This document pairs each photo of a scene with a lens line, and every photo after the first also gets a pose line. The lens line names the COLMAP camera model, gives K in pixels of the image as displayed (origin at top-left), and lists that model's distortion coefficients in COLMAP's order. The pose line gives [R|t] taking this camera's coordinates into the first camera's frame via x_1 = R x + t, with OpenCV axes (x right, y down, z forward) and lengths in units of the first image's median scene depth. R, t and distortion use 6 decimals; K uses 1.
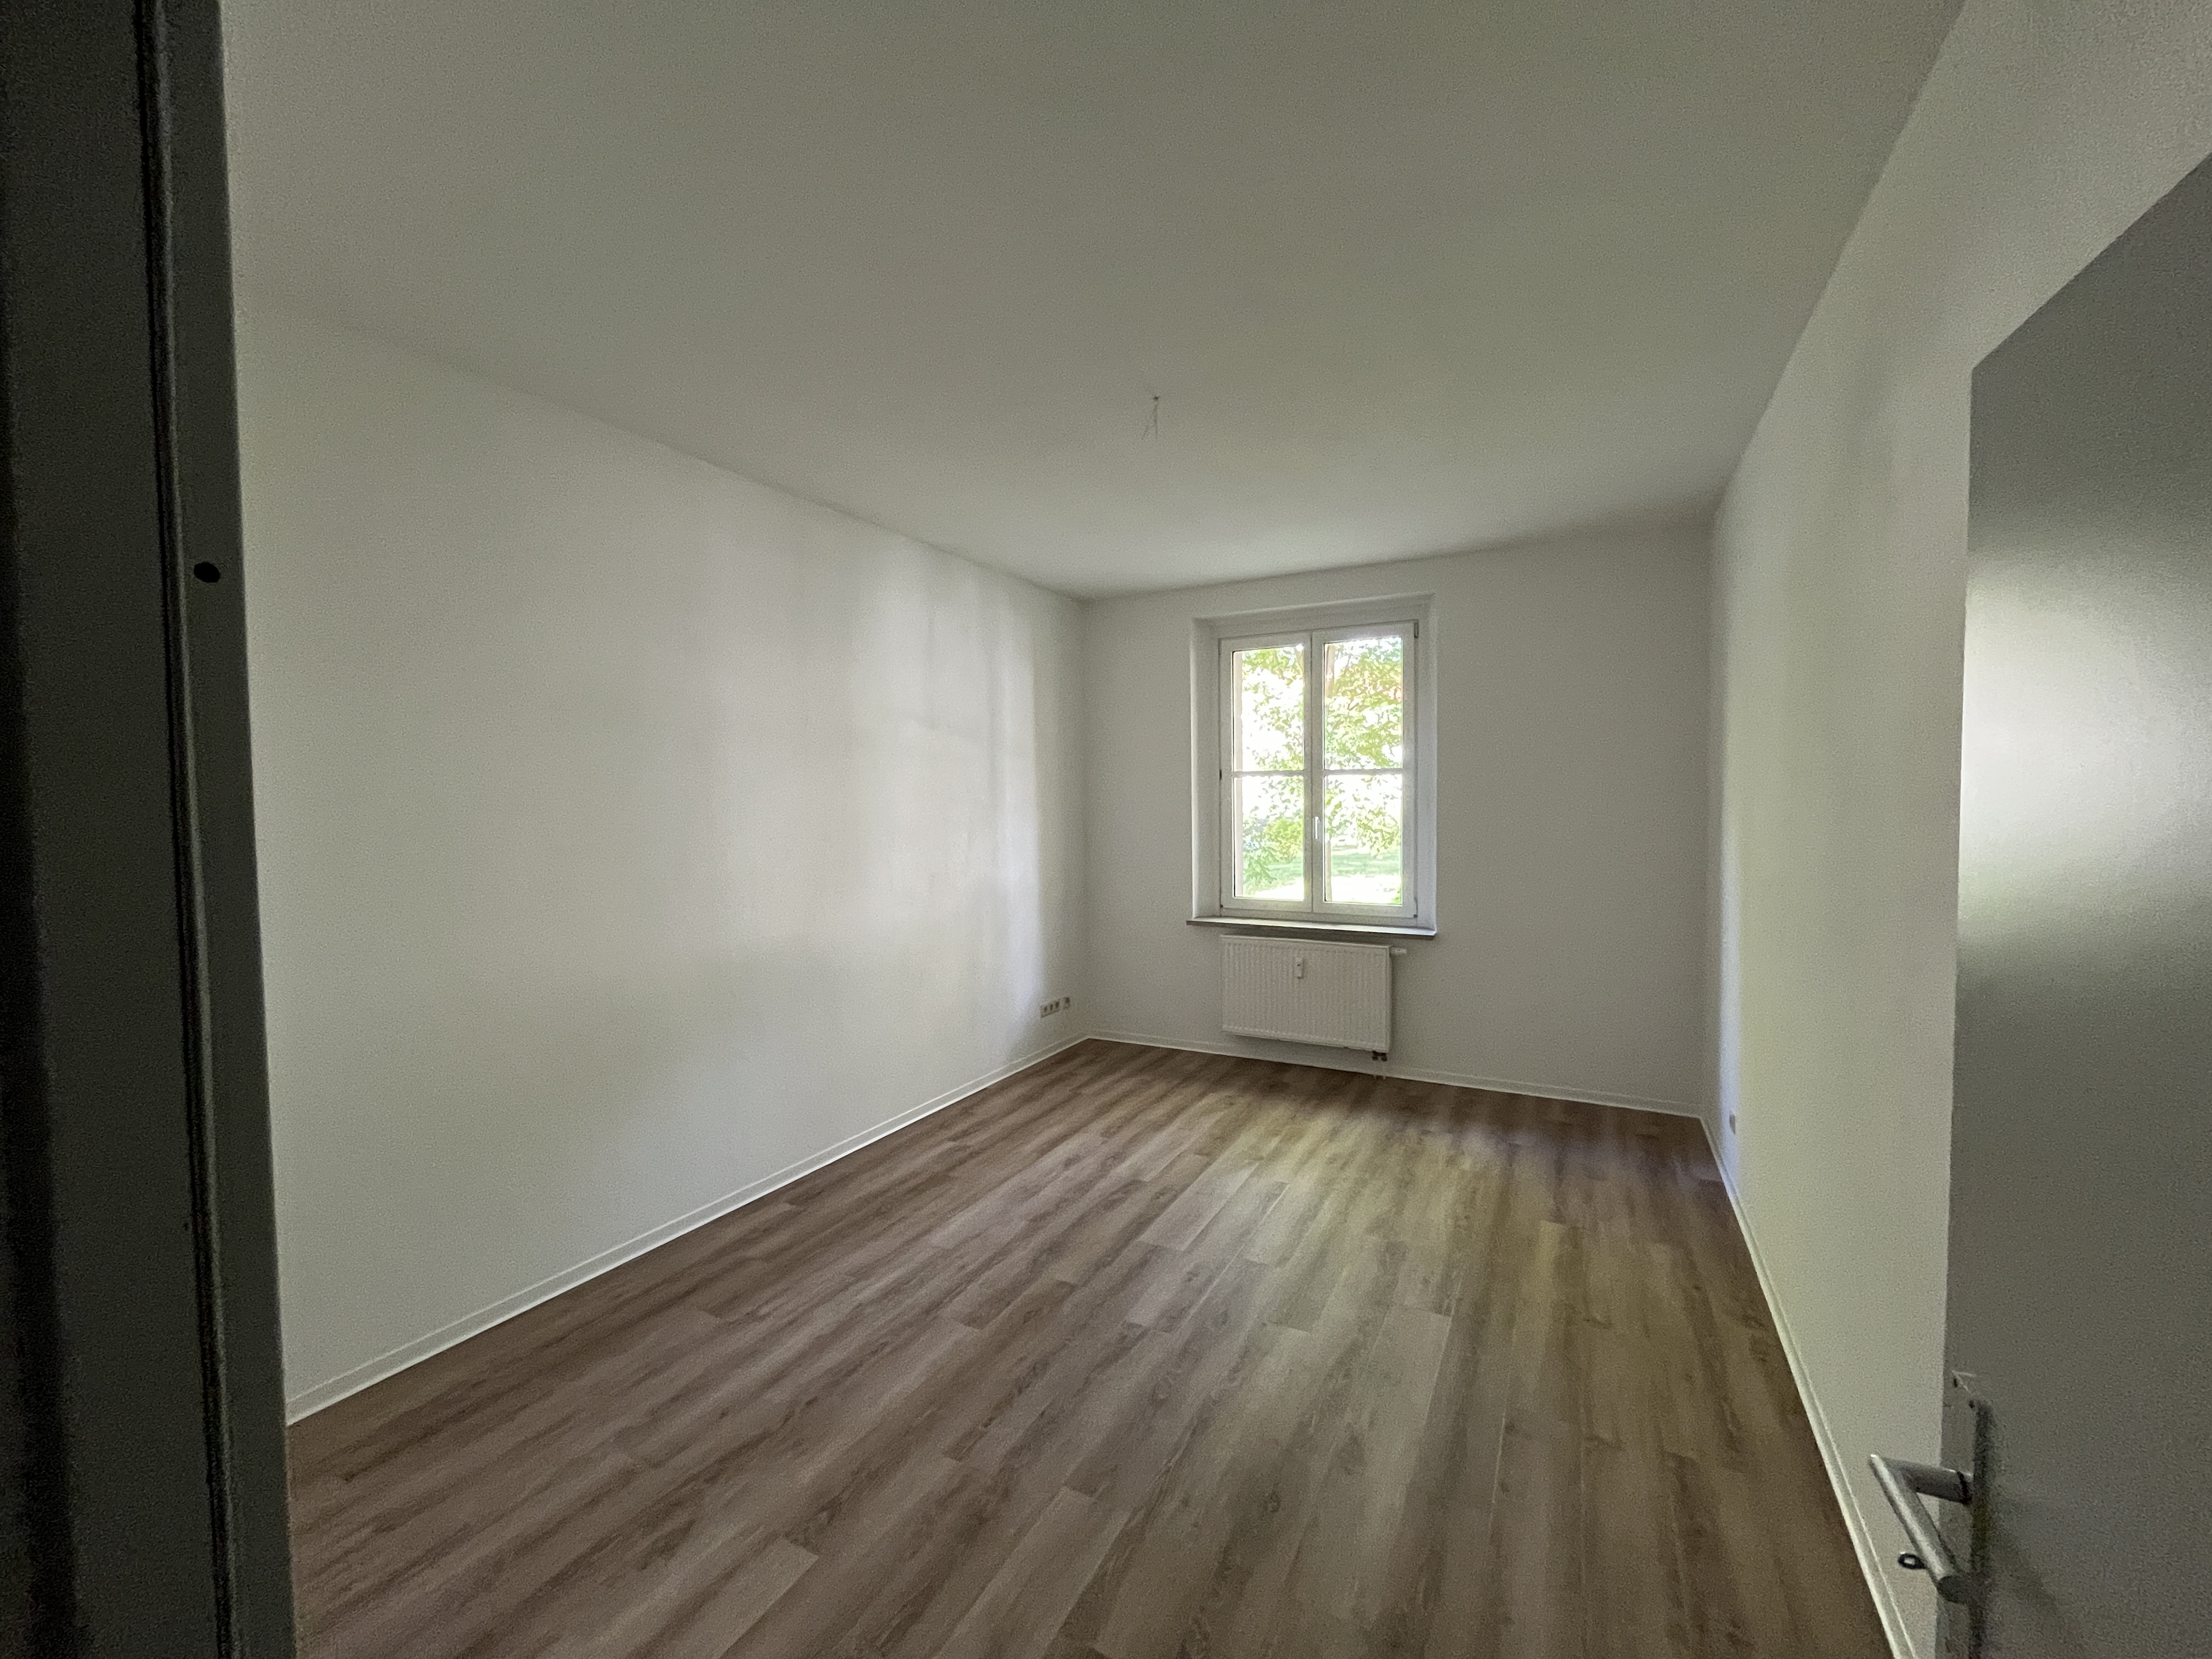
lens RADIAL K [[905.3, 0, 1106.0], [0, 905.3, 829.5], [0, 0, 1]] dist [-0.003306, -0.000333]
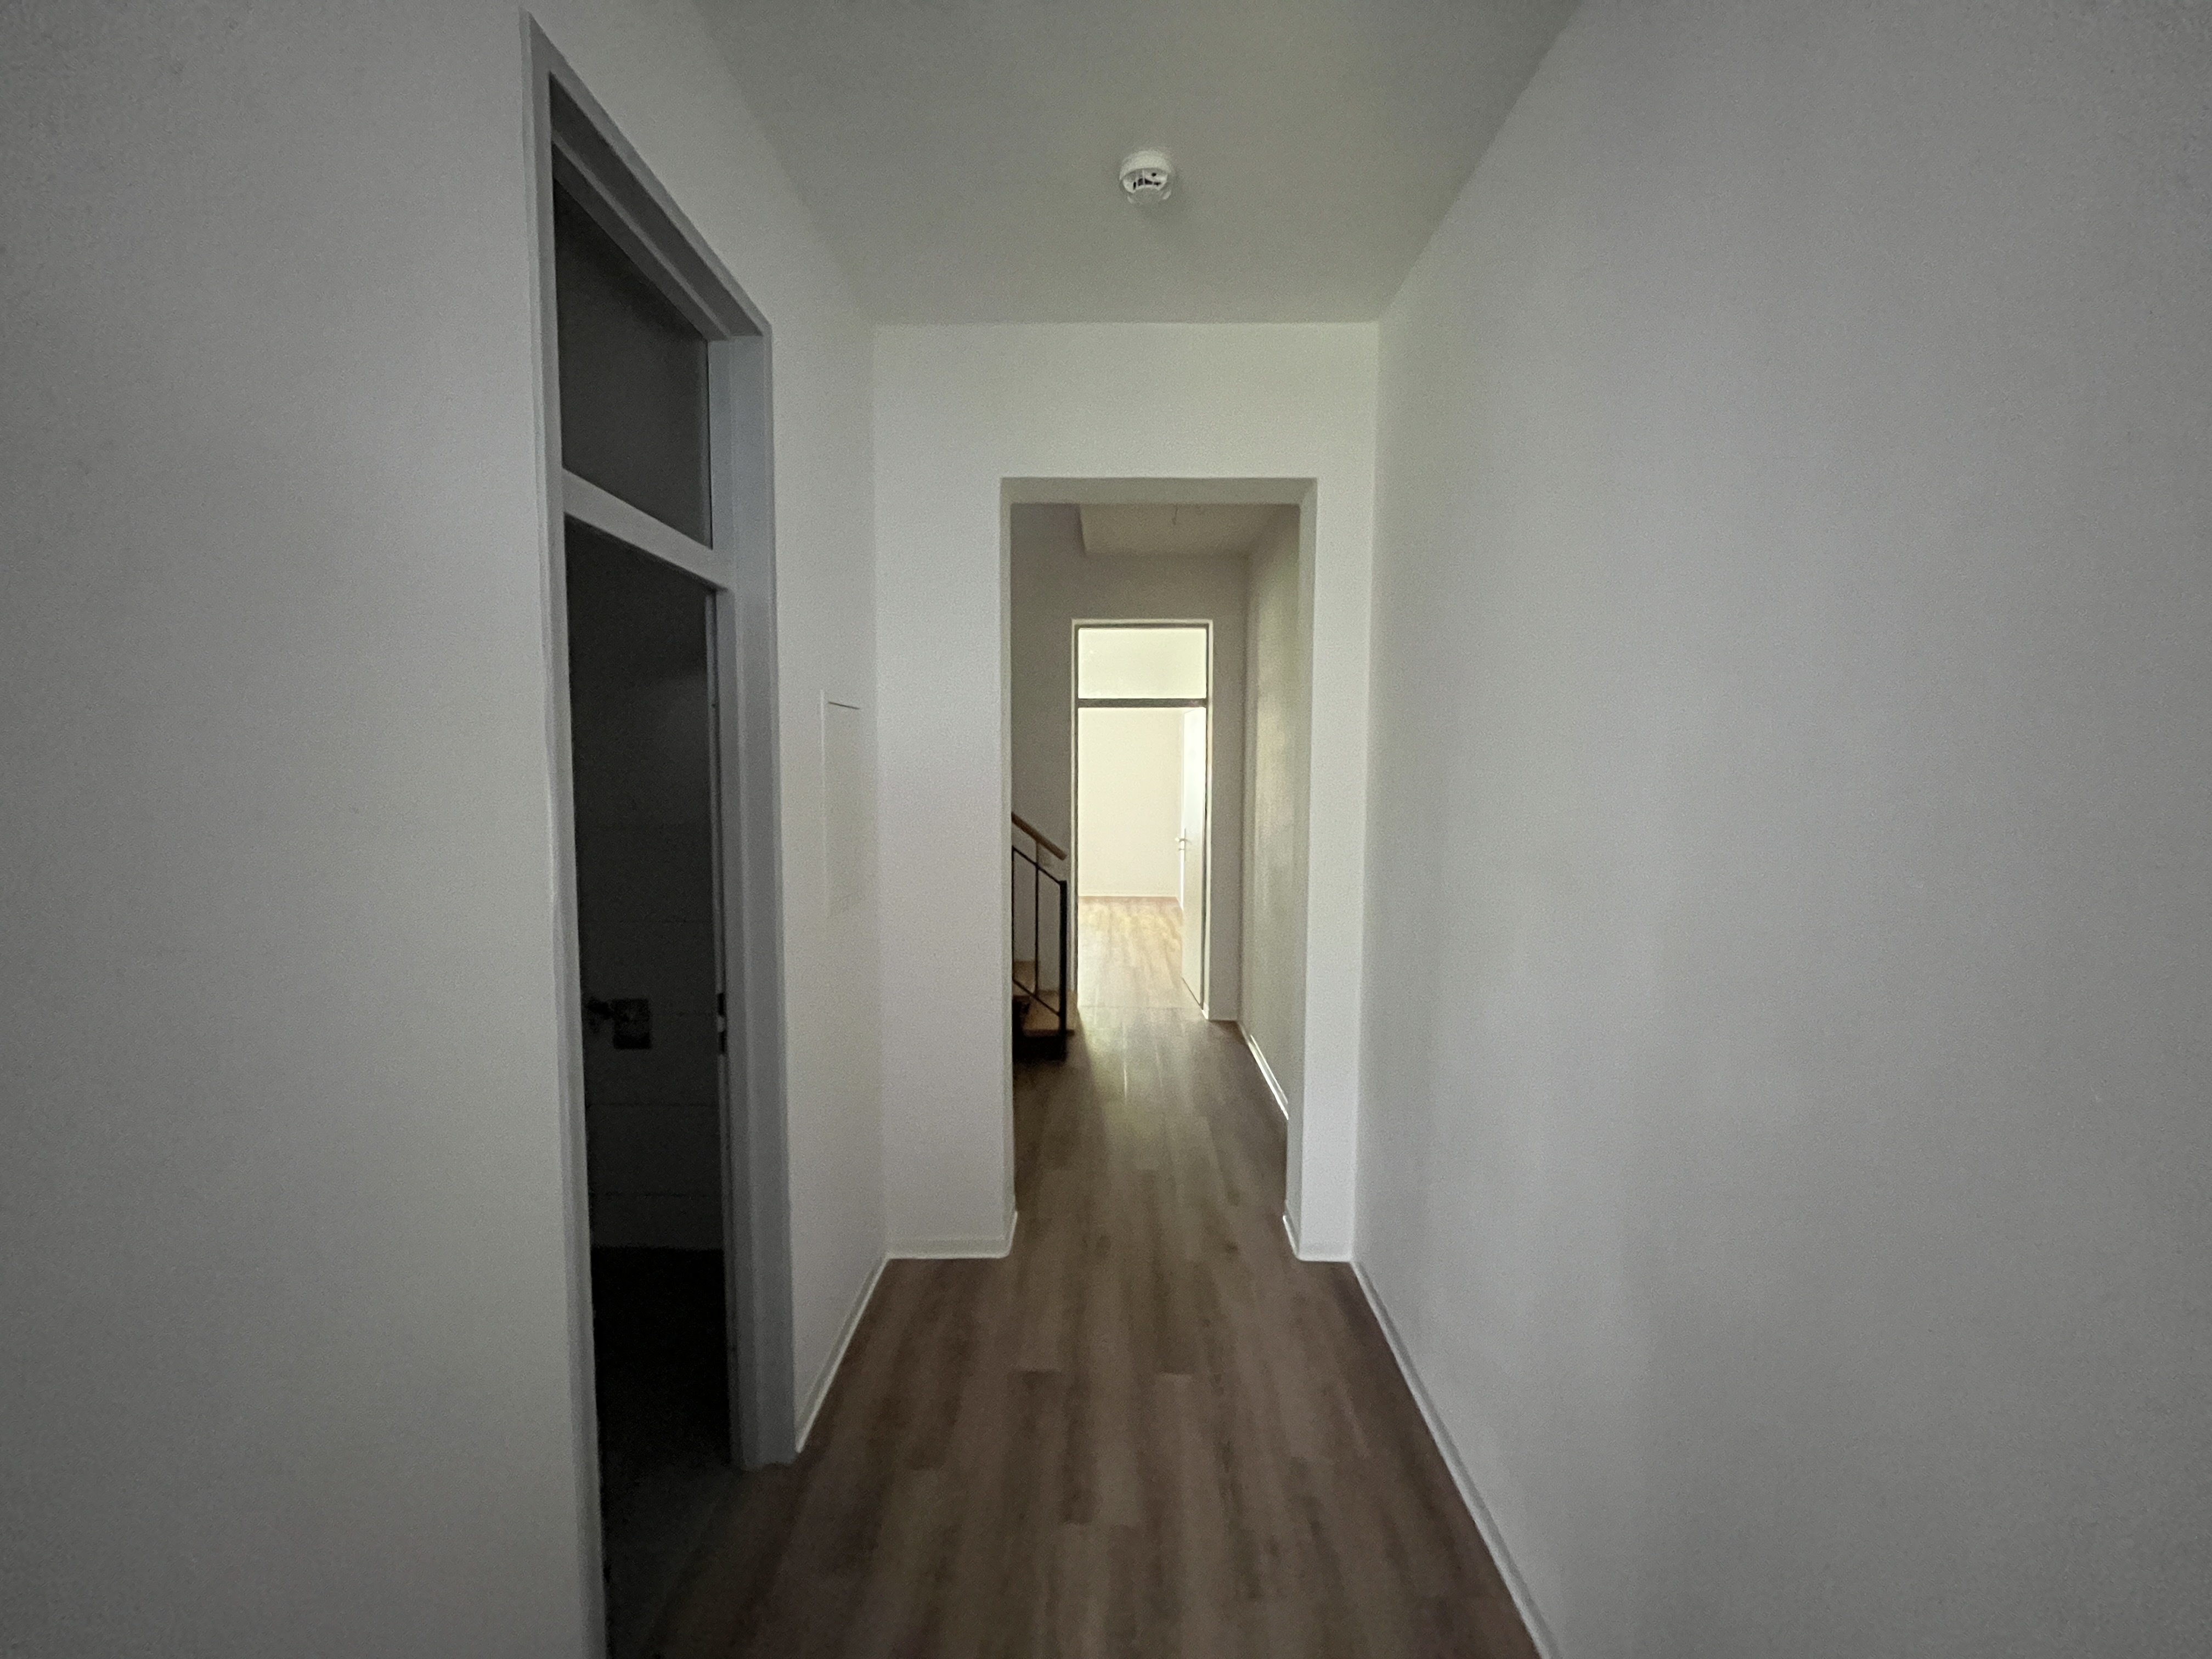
lens RADIAL K [[905.3, 0, 1106.0], [0, 905.3, 829.5], [0, 0, 1]] dist [-0.003306, -0.000333]
pose [[0.890179, -0.021609, 0.455098, -0.681743], [0.005357, 0.999302, 0.036971, 0.050511], [-0.455579, -0.030473, 0.889674, -1.184932]]
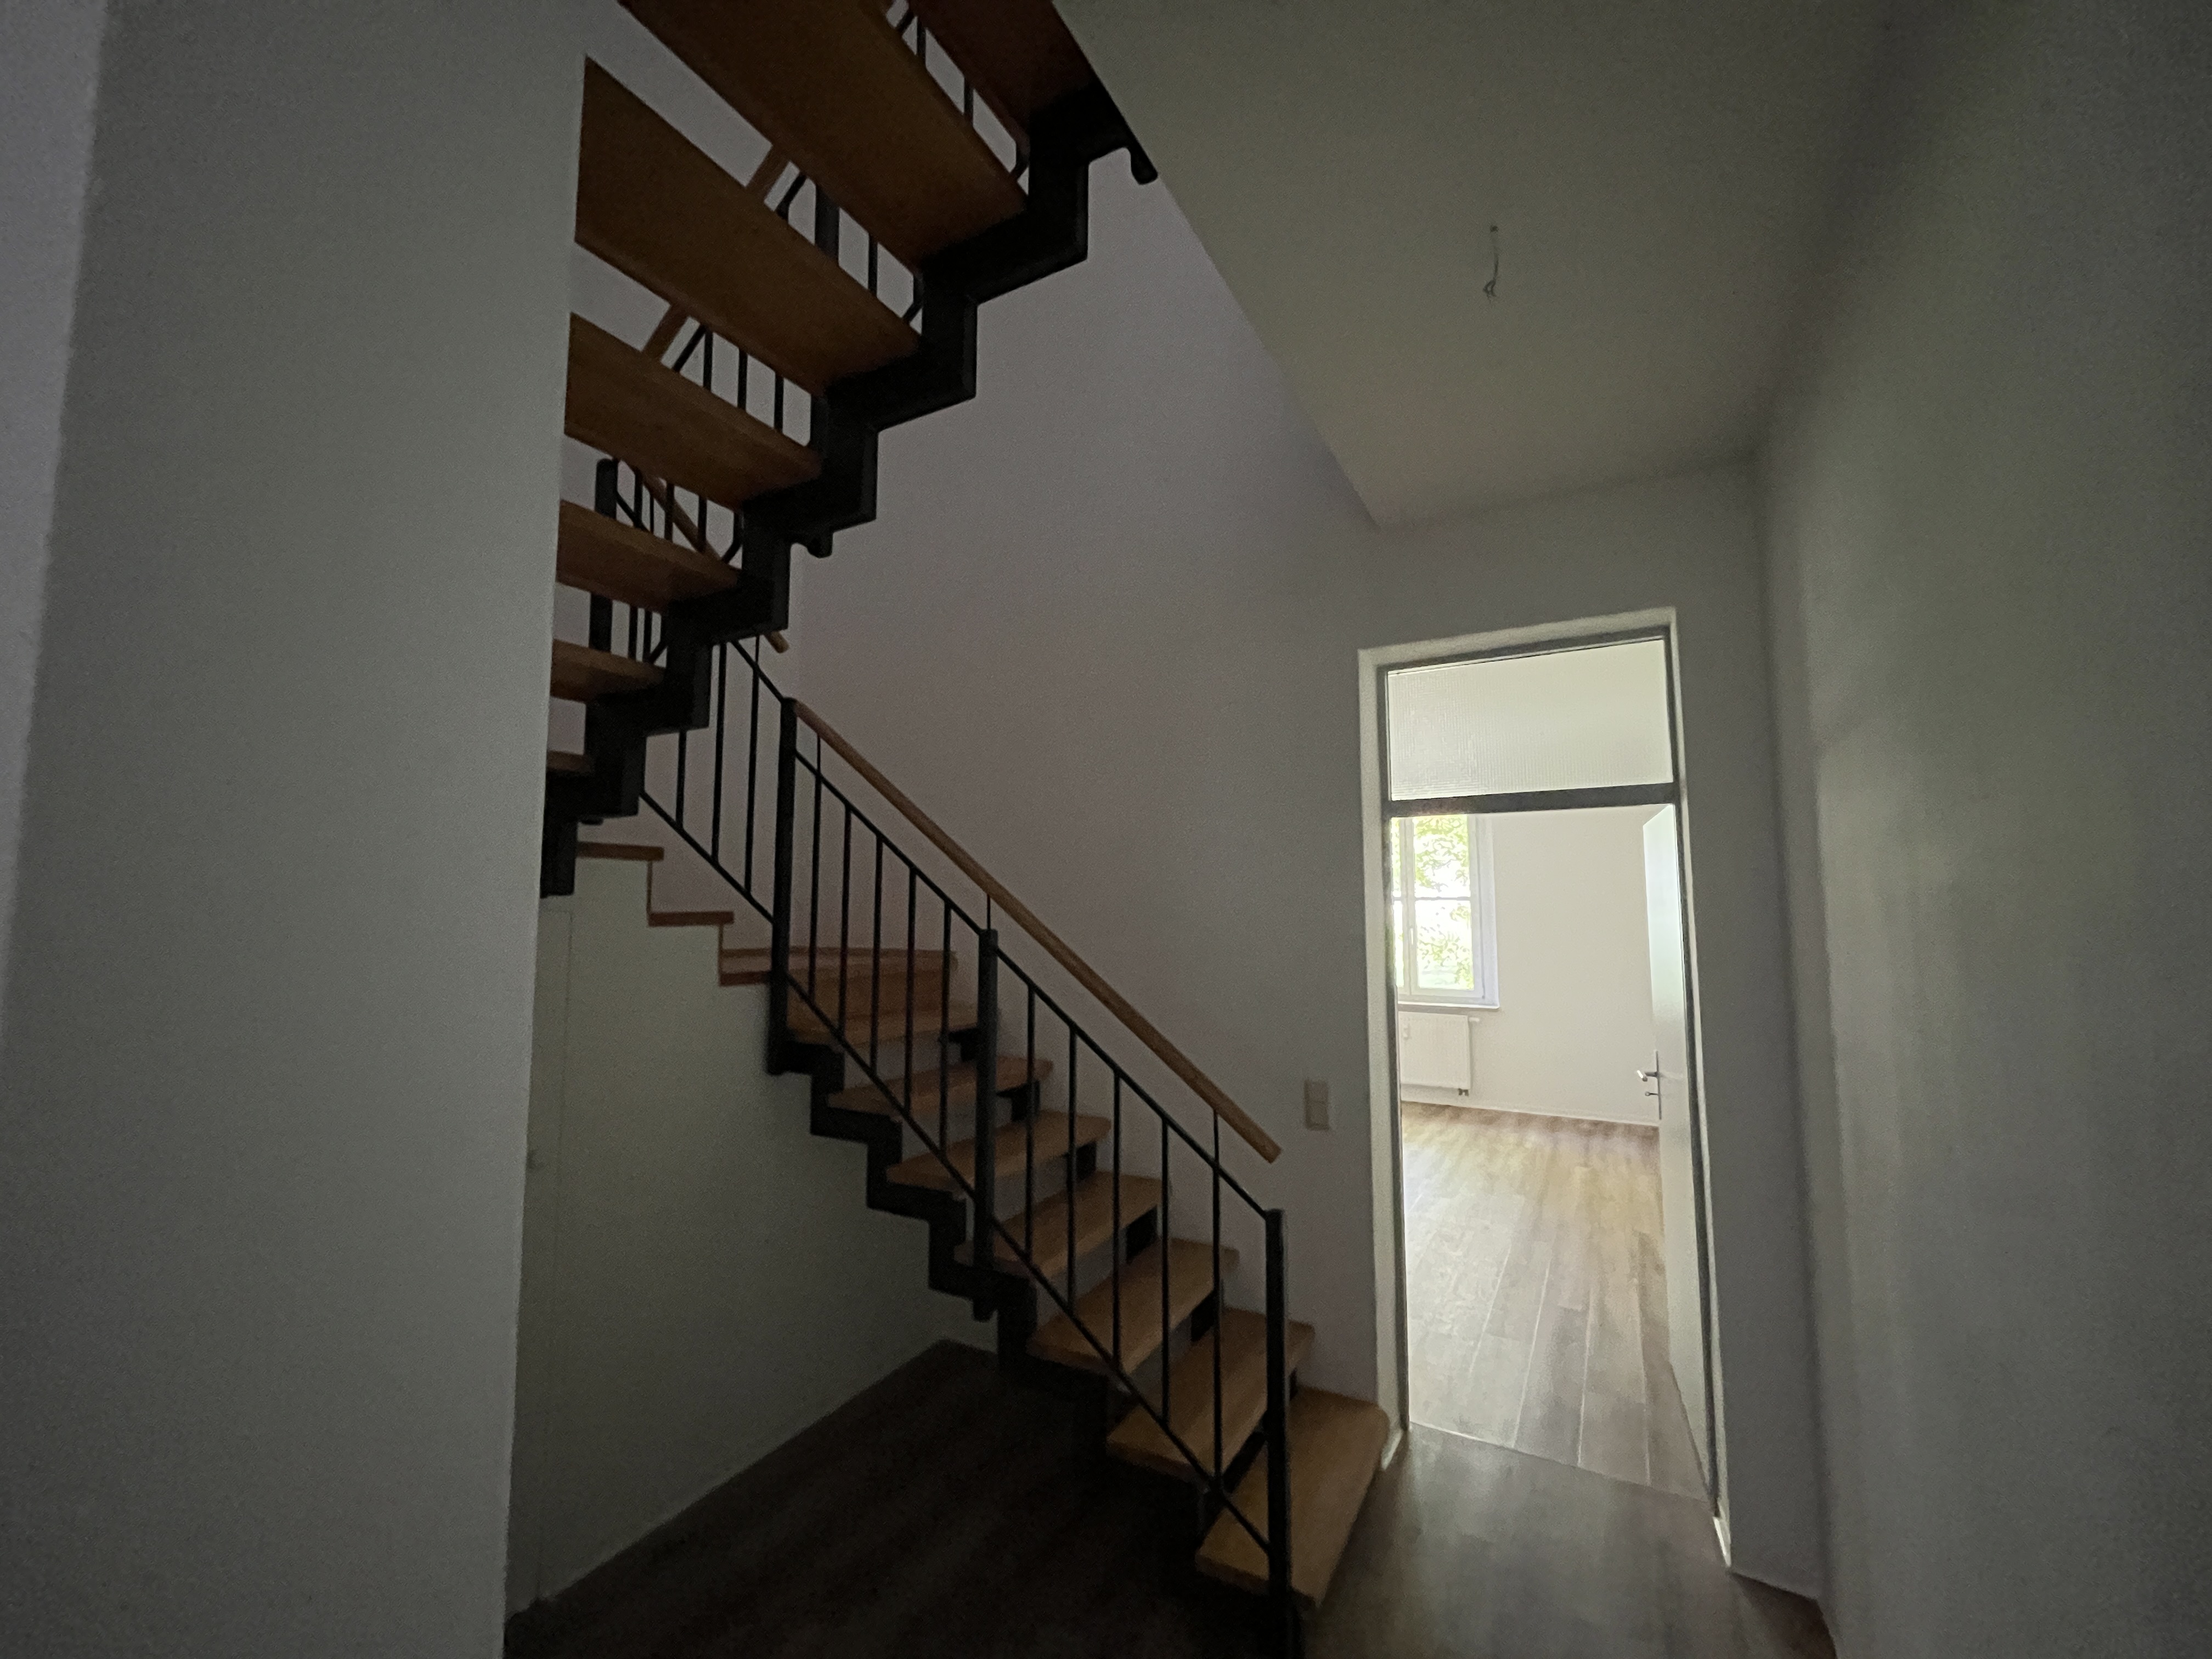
lens RADIAL K [[905.3, 0, 1106.0], [0, 905.3, 829.5], [0, 0, 1]] dist [-0.003306, -0.000333]
pose [[0.999573, 0.004276, -0.028896, -0.295629], [-0.007889, 0.991987, -0.126097, 0.018576], [0.028125, 0.126271, 0.991597, -0.659480]]
